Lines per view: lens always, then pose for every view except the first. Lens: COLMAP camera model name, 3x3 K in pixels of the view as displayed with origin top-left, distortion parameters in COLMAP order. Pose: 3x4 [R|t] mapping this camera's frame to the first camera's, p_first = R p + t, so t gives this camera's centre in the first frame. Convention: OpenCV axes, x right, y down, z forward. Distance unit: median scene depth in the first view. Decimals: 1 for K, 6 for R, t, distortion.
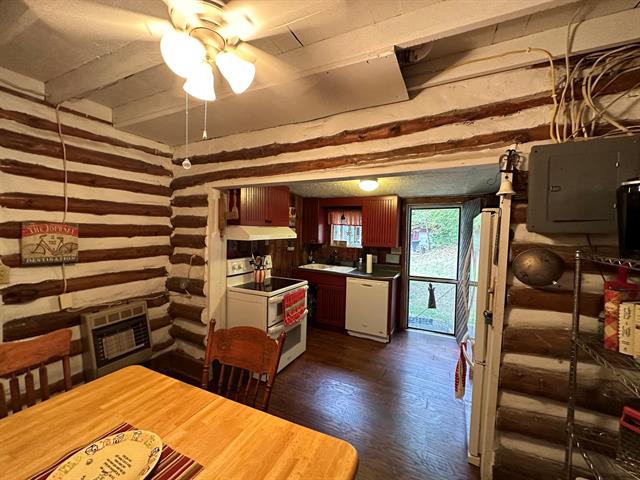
lens RADIAL K [[256.7, 0, 319.0], [0, 256.7, 239.5], [0, 0, 1]] dist [0.000516, 0.000297]
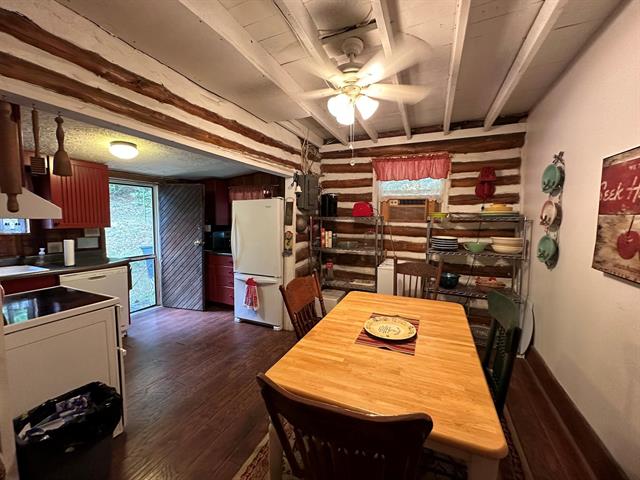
lens RADIAL K [[256.7, 0, 319.0], [0, 256.7, 239.5], [0, 0, 1]] dist [0.000516, 0.000297]
pose [[-0.038699, -0.098366, 0.994398, -1.582584], [0.029122, 0.994609, 0.099521, 0.018549], [-0.998826, 0.032810, -0.035626, 0.941791]]
